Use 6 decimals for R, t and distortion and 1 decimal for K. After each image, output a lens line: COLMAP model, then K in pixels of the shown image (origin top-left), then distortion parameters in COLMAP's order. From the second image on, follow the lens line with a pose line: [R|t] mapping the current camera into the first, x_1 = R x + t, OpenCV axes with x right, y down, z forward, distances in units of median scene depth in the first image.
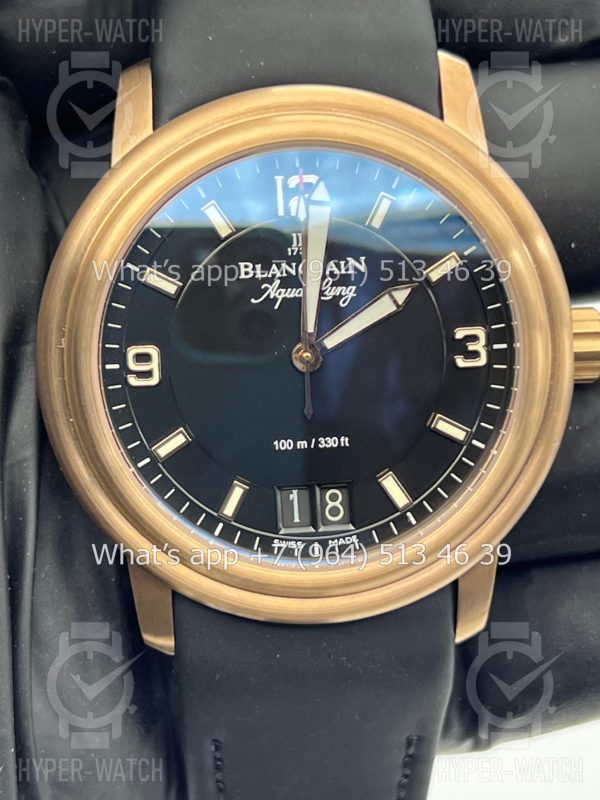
lens RADIAL K [[1941.4, 0, 300.0], [0, 1941.4, 400.0], [0, 0, 1]] dist [0.266223, -0.753630]
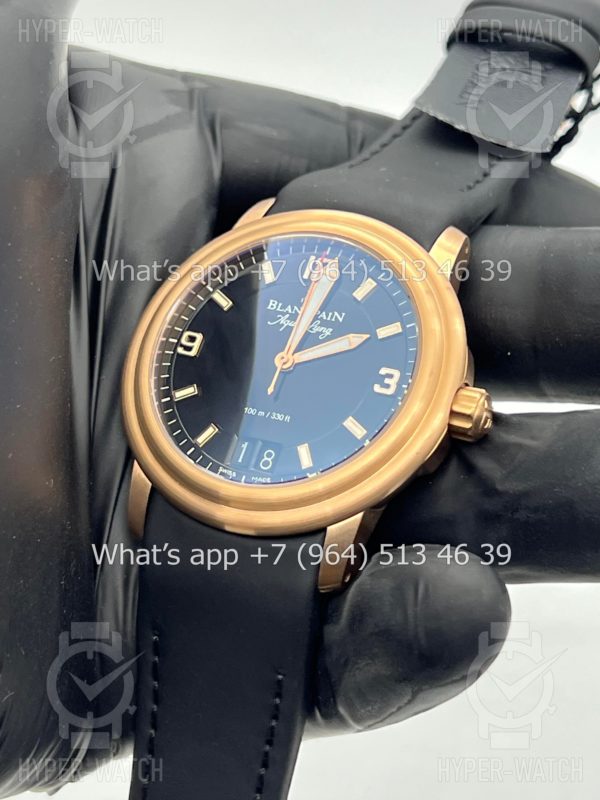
lens RADIAL K [[1941.4, 0, 300.0], [0, 1941.4, 400.0], [0, 0, 1]] dist [0.266223, -0.753630]
pose [[0.865994, 0.206768, -0.455304, 0.698556], [-0.388406, 0.851603, -0.352013, 0.523764], [0.314953, 0.481684, 0.817793, -0.204345]]
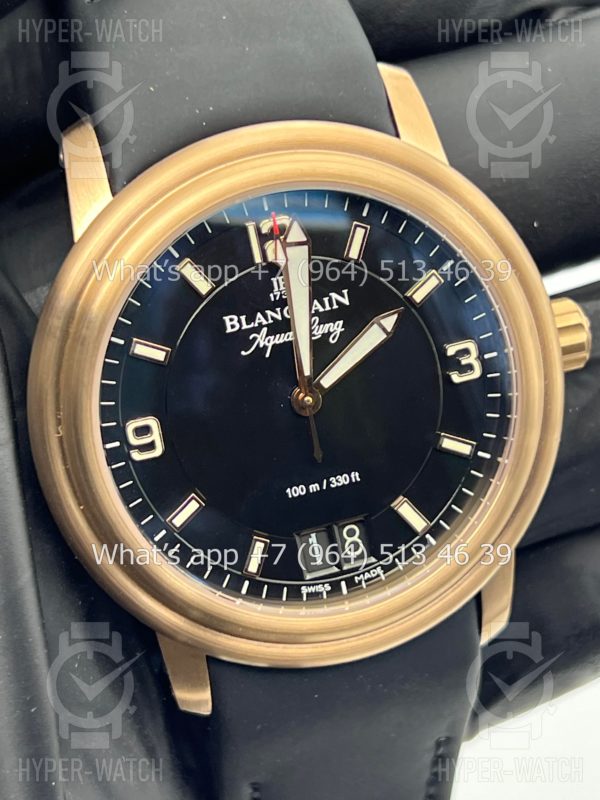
lens RADIAL K [[1941.4, 0, 300.0], [0, 1941.4, 400.0], [0, 0, 1]] dist [0.266223, -0.753630]
pose [[0.973814, -0.172011, 0.148658, -0.144973], [0.159343, 0.982797, 0.093377, -0.114028], [-0.162162, -0.067244, 0.984470, 0.034922]]
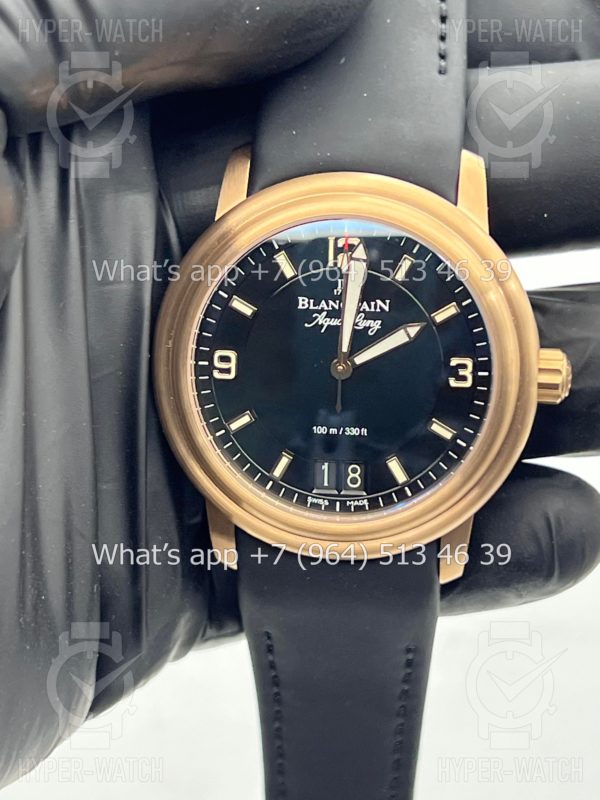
lens RADIAL K [[1941.4, 0, 300.0], [0, 1941.4, 400.0], [0, 0, 1]] dist [0.266223, -0.753630]
pose [[0.983513, 0.095115, -0.153800, 0.189192], [-0.084761, 0.993757, 0.072551, -0.097889], [0.159740, -0.058318, 0.985435, -0.369197]]
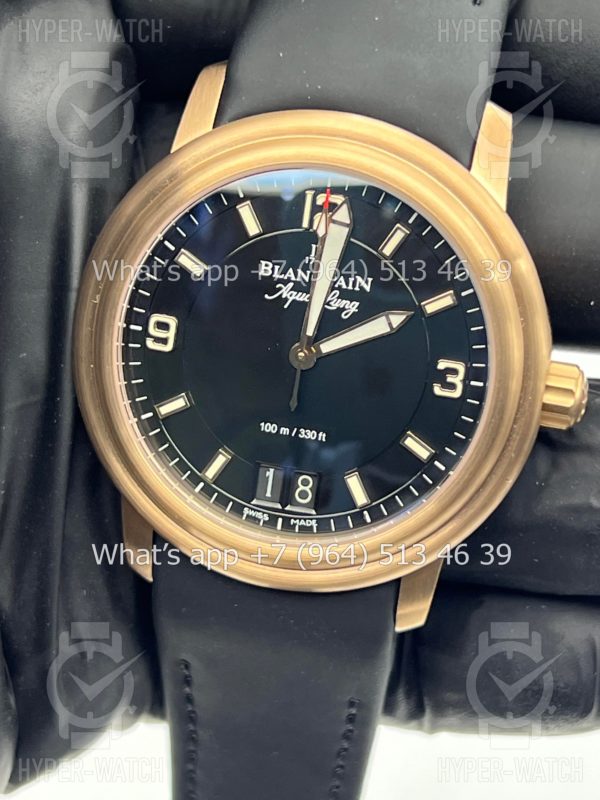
lens RADIAL K [[1941.4, 0, 300.0], [0, 1941.4, 400.0], [0, 0, 1]] dist [0.266223, -0.753630]
pose [[0.957921, 0.218899, -0.185661, 0.213828], [-0.202360, 0.973771, 0.104018, -0.112853], [0.203561, -0.062070, 0.977093, -0.090429]]
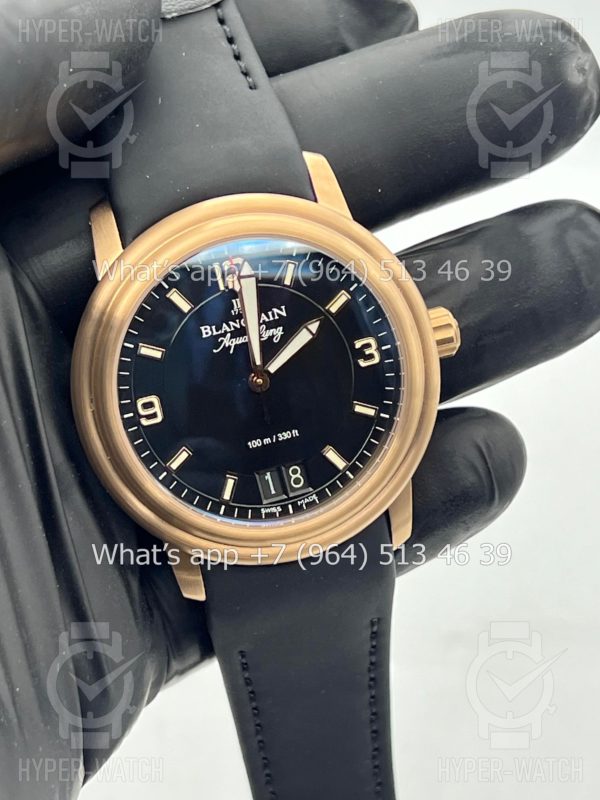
lens RADIAL K [[1941.4, 0, 300.0], [0, 1941.4, 400.0], [0, 0, 1]] dist [0.266223, -0.753630]
pose [[0.975645, -0.201608, 0.086437, -0.094233], [0.196045, 0.978184, 0.068717, -0.101935], [-0.098406, -0.050098, 0.993885, -0.441317]]
